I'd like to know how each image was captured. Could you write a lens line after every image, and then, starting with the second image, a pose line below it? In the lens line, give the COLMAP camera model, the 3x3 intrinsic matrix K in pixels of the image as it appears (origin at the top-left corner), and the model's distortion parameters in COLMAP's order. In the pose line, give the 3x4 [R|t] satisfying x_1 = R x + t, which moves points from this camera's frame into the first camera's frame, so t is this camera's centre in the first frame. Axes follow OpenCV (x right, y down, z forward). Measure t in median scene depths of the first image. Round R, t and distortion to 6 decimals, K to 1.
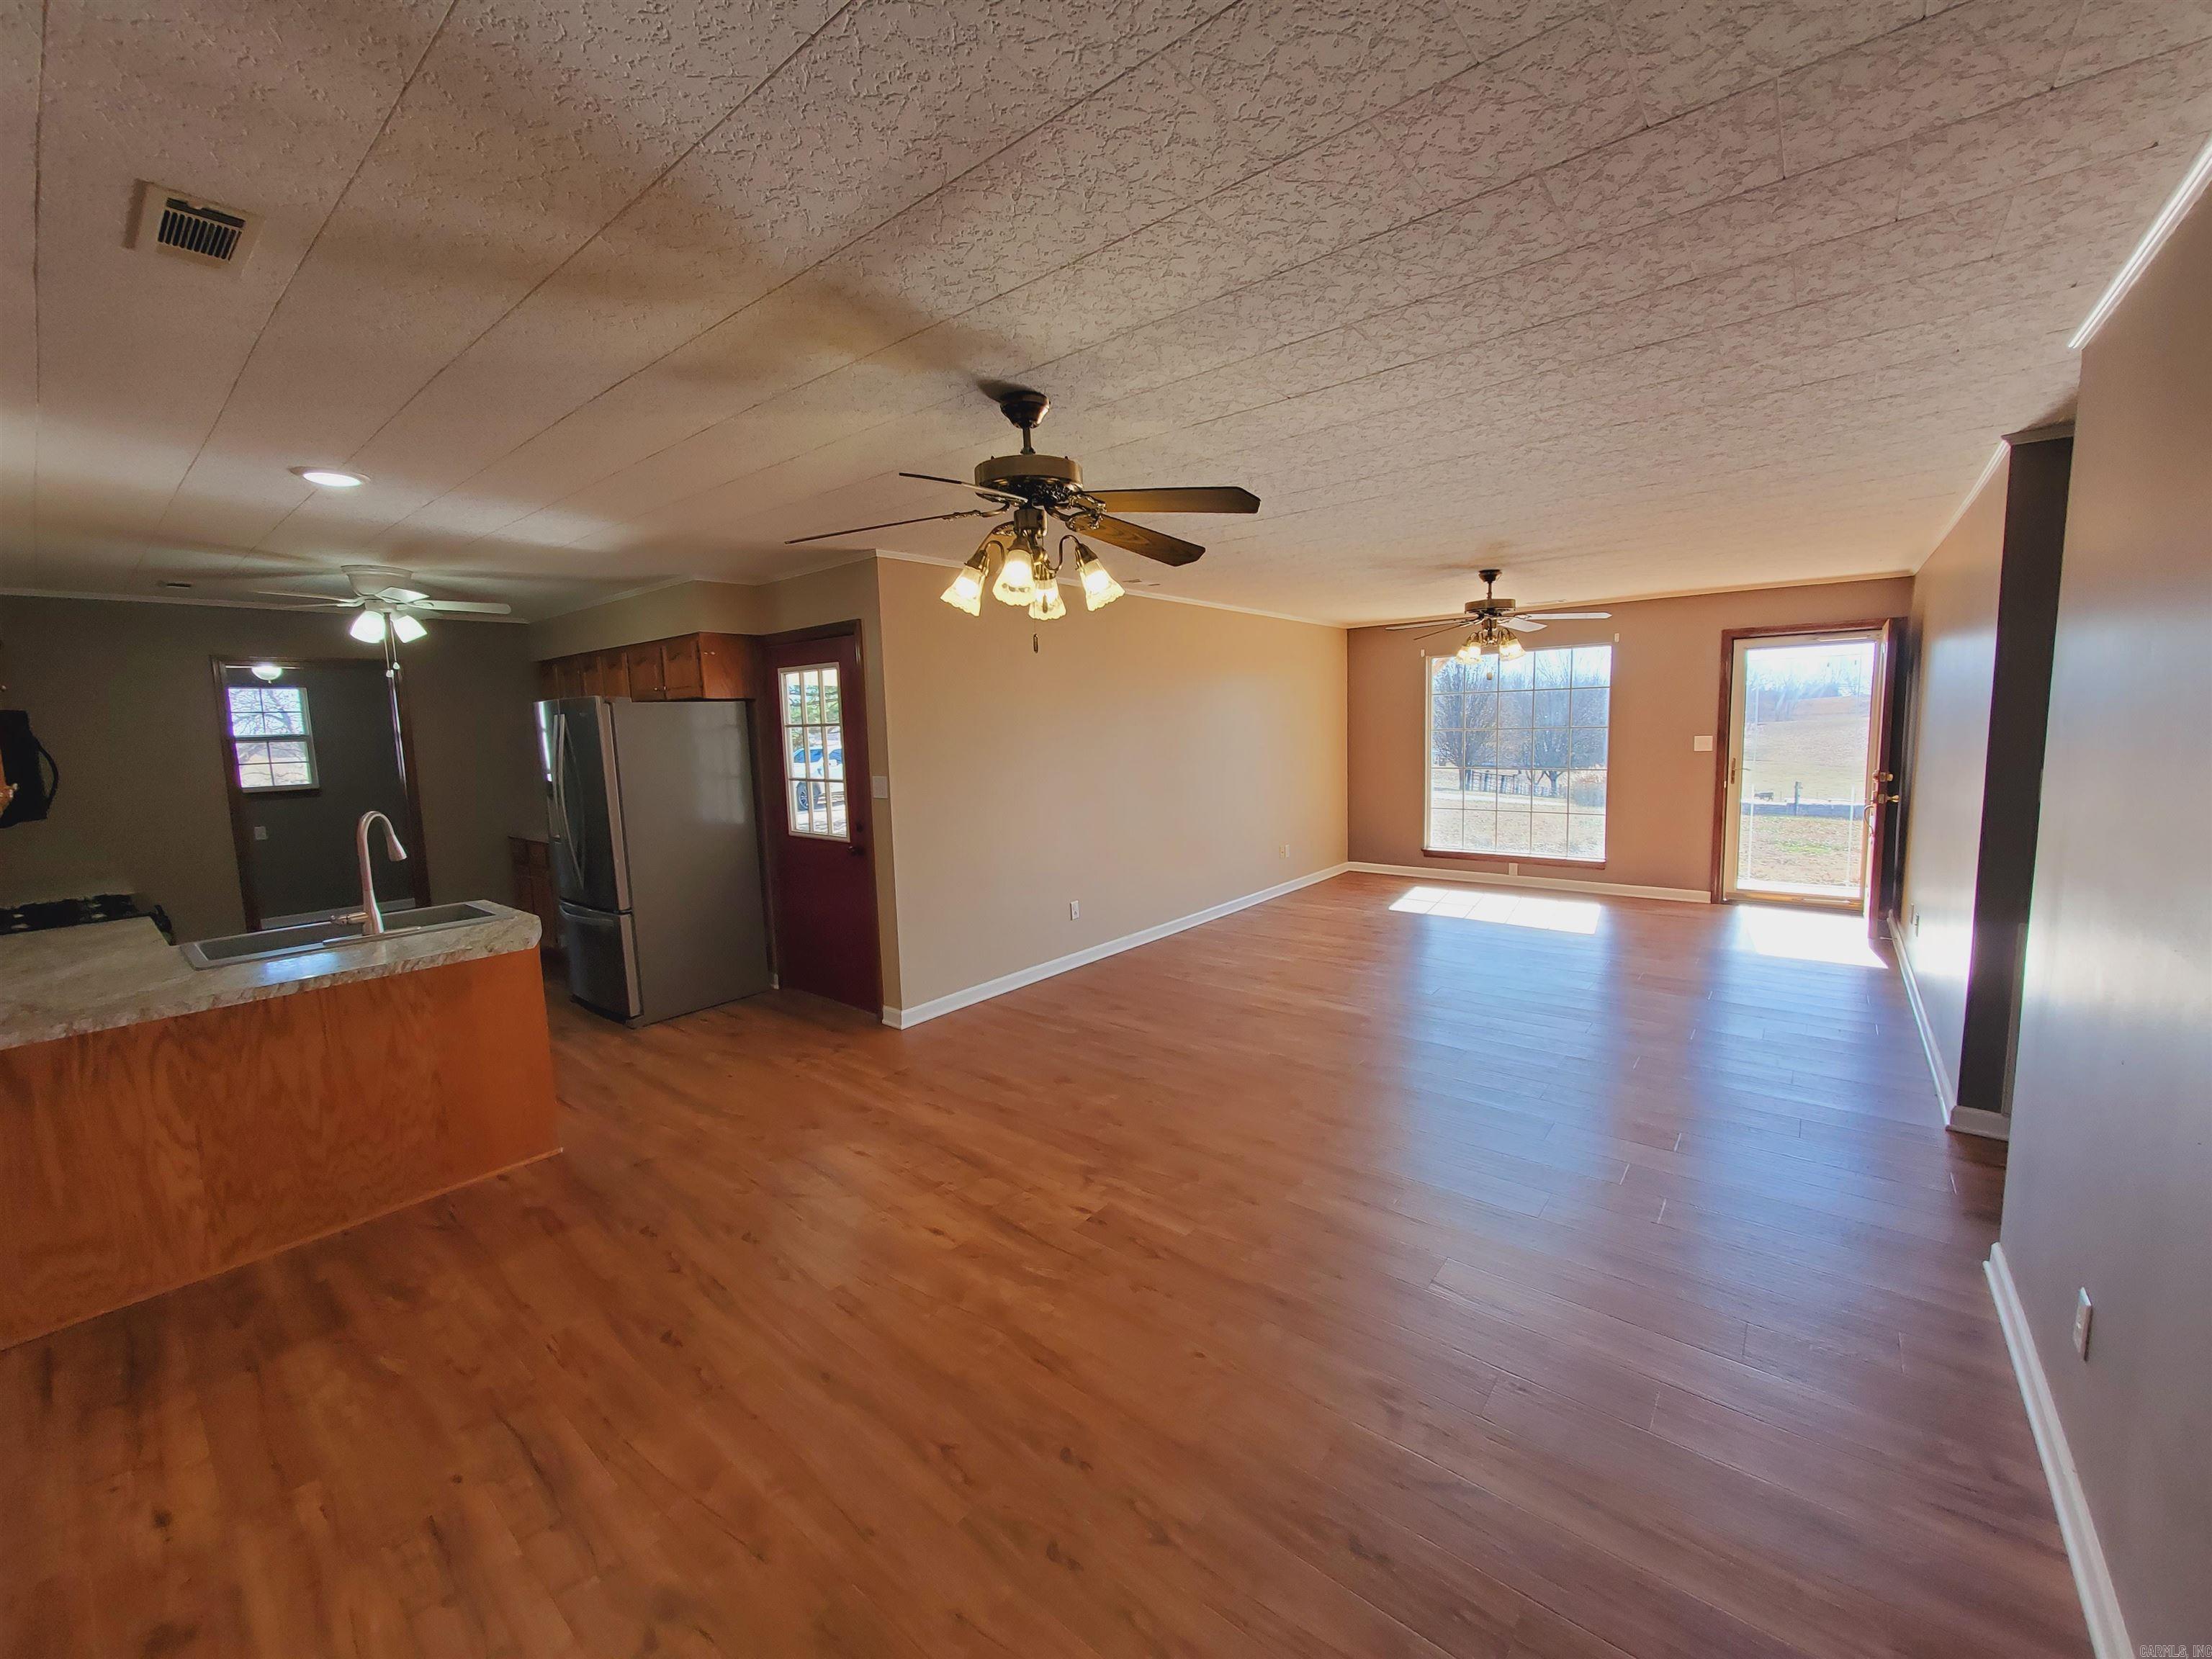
lens RADIAL K [[865.5, 0, 1113.4], [0, 865.5, 818.8], [0, 0, 1]] dist [-0.017909, 0.001168]
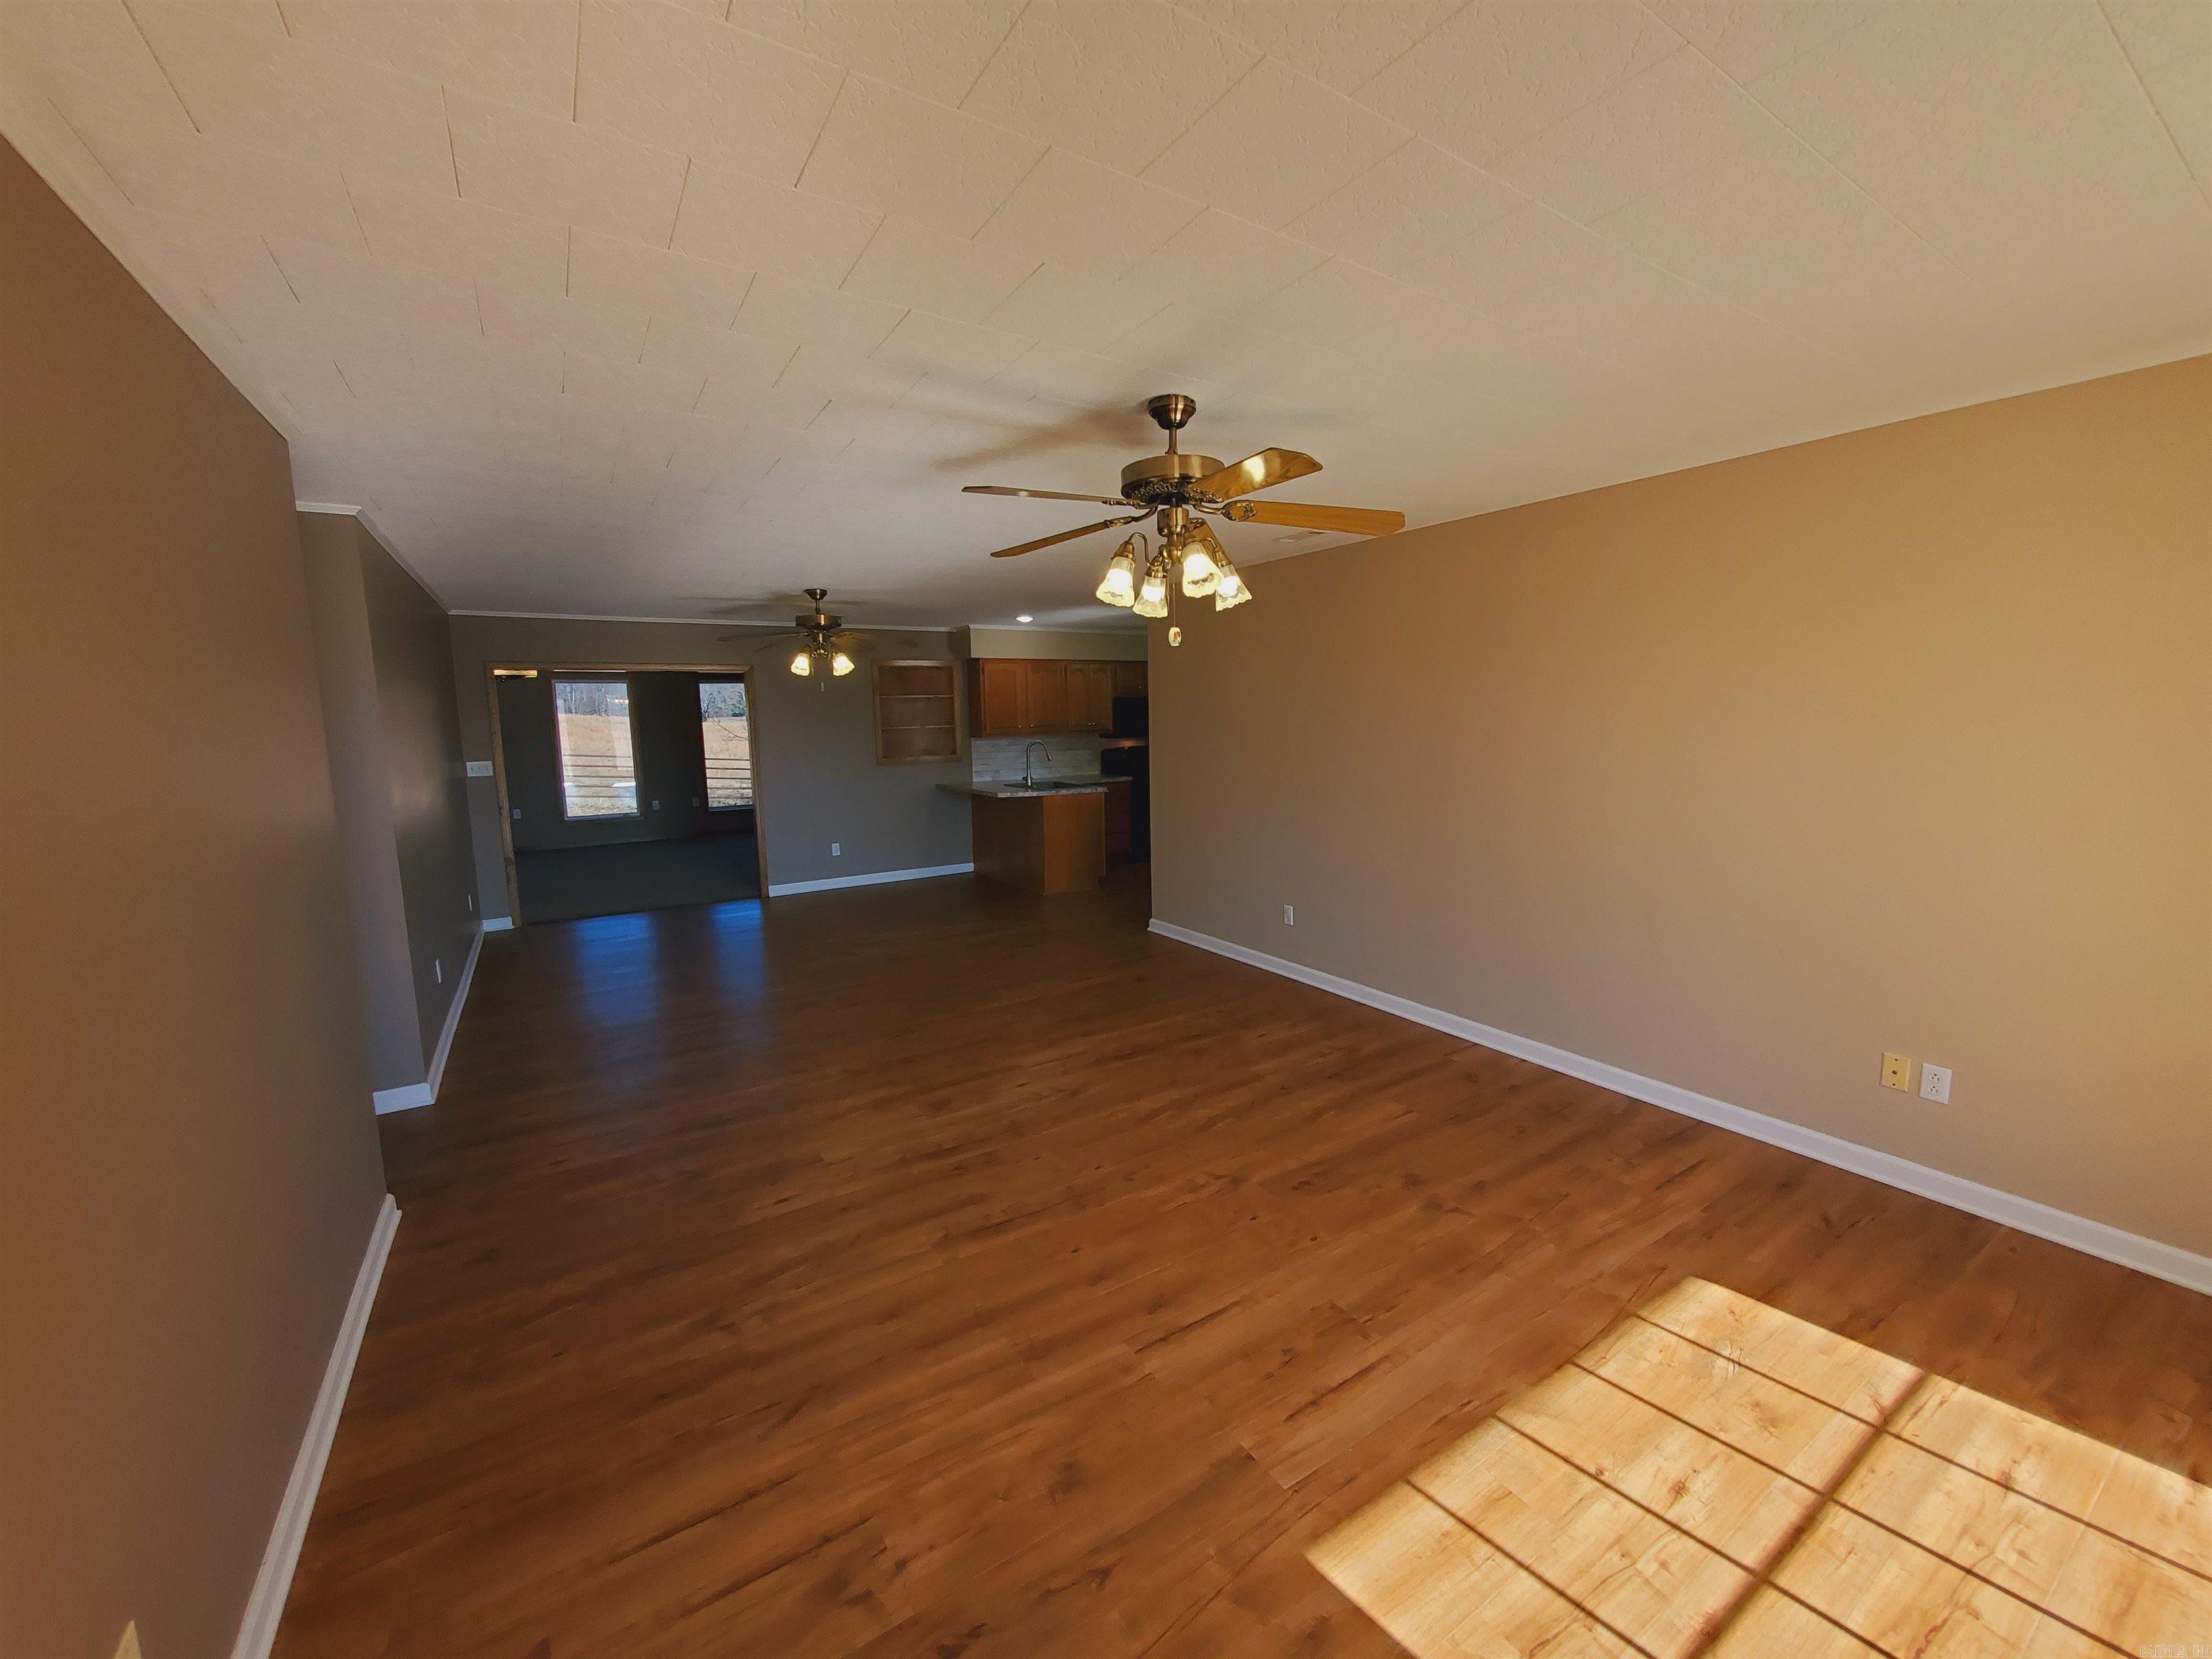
lens RADIAL K [[865.5, 0, 1088.4], [0, 865.5, 842.1], [0, 0, 1]] dist [-0.017909, 0.001168]
pose [[-0.330713, 0.171569, -0.928005, 1.773732], [-0.074493, 0.975522, 0.206901, -0.291522], [0.940787, 0.137554, -0.309837, 2.243680]]
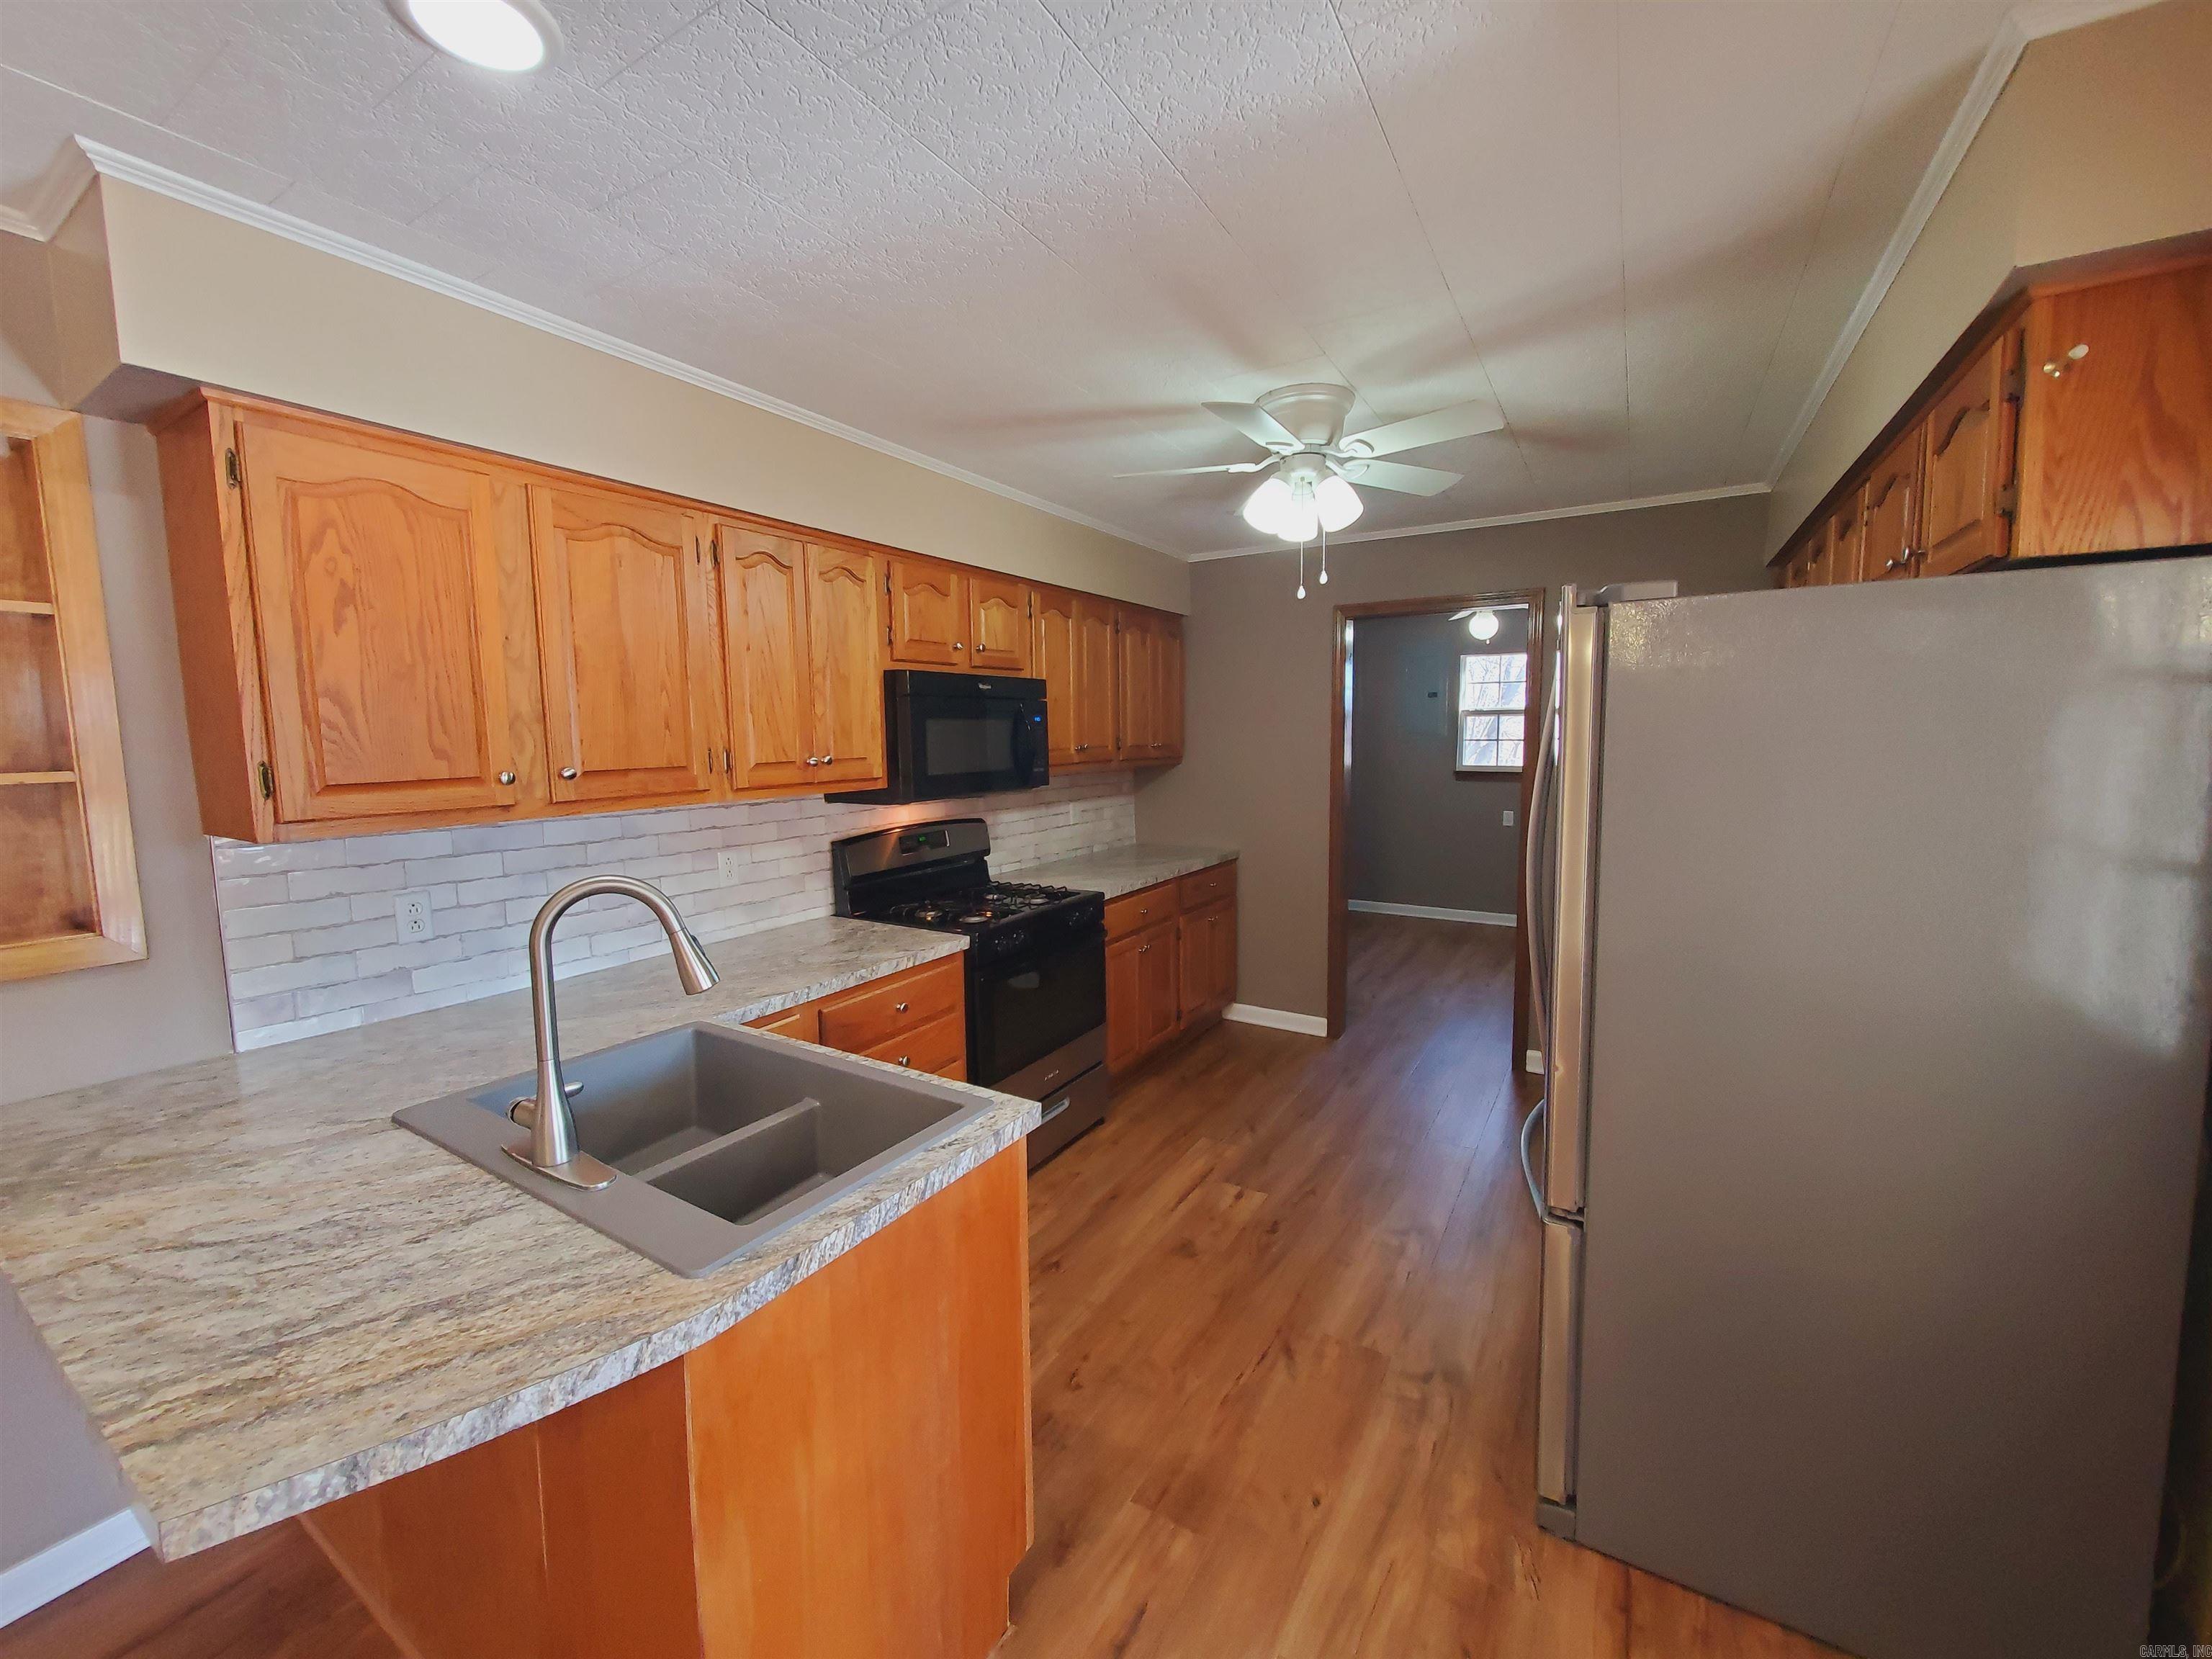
lens RADIAL K [[865.5, 0, 1102.1], [0, 865.5, 808.7], [0, 0, 1]] dist [-0.017909, 0.001168]
pose [[0.136434, 0.115584, -0.983883, -0.477048], [-0.103775, 0.989373, 0.101839, -0.120686], [0.985199, 0.088209, 0.146979, 1.311913]]
